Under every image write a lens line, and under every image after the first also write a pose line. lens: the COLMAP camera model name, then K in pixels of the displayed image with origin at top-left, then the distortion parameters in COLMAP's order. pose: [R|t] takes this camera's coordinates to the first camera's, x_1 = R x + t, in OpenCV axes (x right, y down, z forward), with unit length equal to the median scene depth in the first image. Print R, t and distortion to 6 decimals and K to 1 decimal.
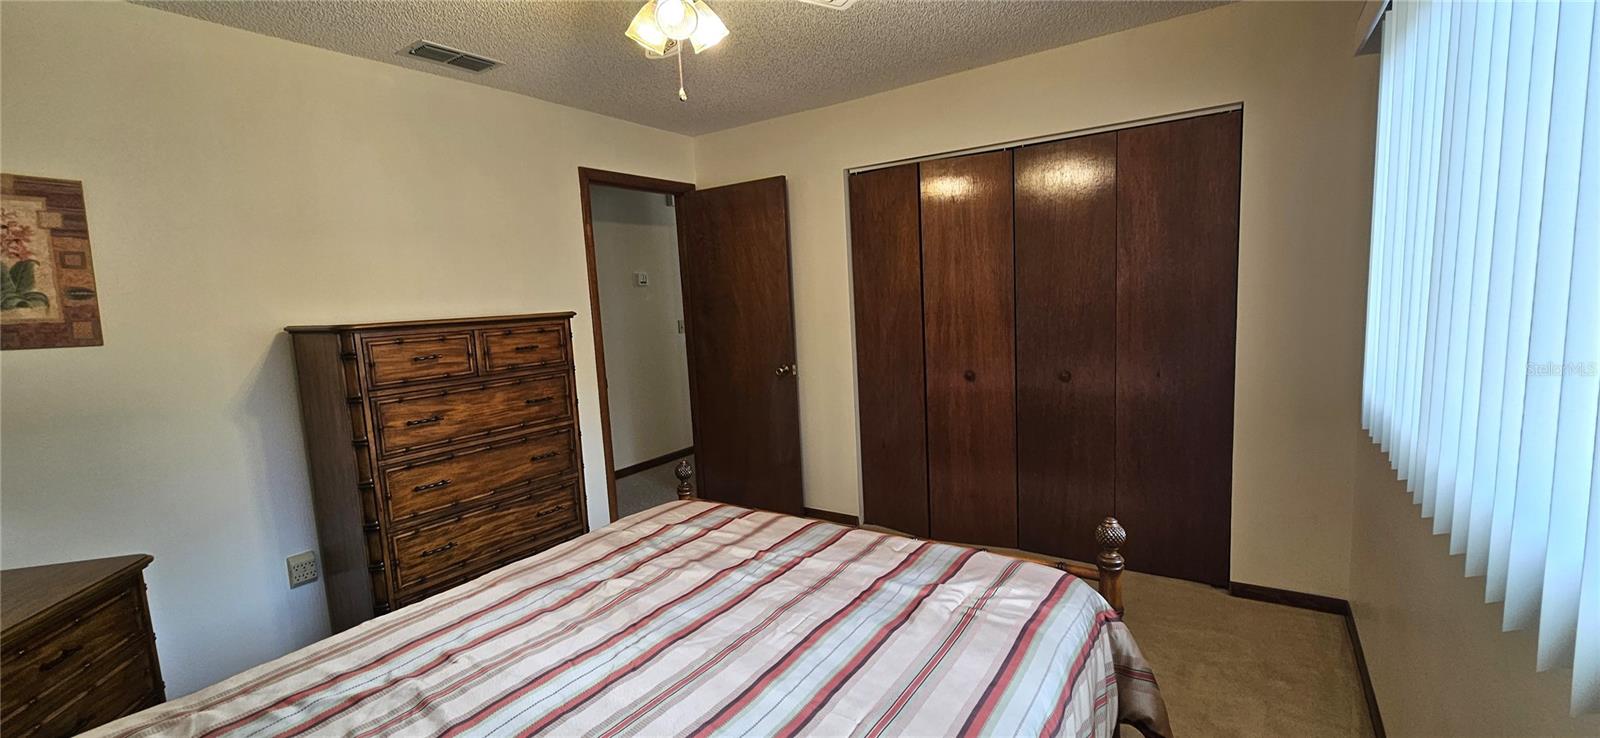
lens RADIAL K [[654.7, 0, 800.9], [0, 654.7, 372.5], [0, 0, 1]] dist [-0.000147, 0.000154]
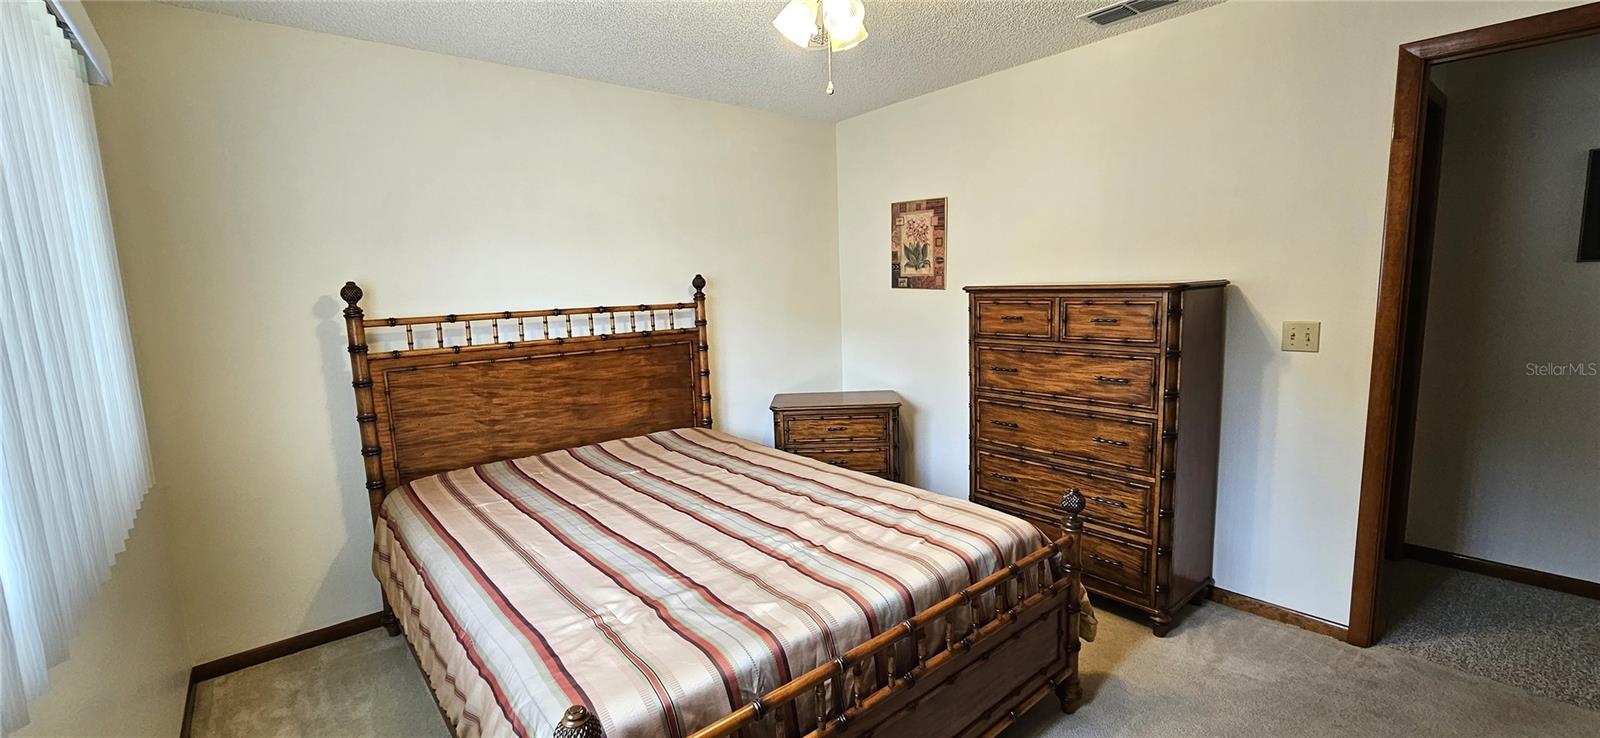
lens RADIAL K [[654.7, 0, 802.1], [0, 654.7, 372.6], [0, 0, 1]] dist [-0.000147, 0.000154]
pose [[-0.265765, 0.187518, -0.945625, 0.787142], [-0.074482, 0.973974, 0.214073, -0.179284], [0.961156, 0.127325, -0.244882, 1.123730]]
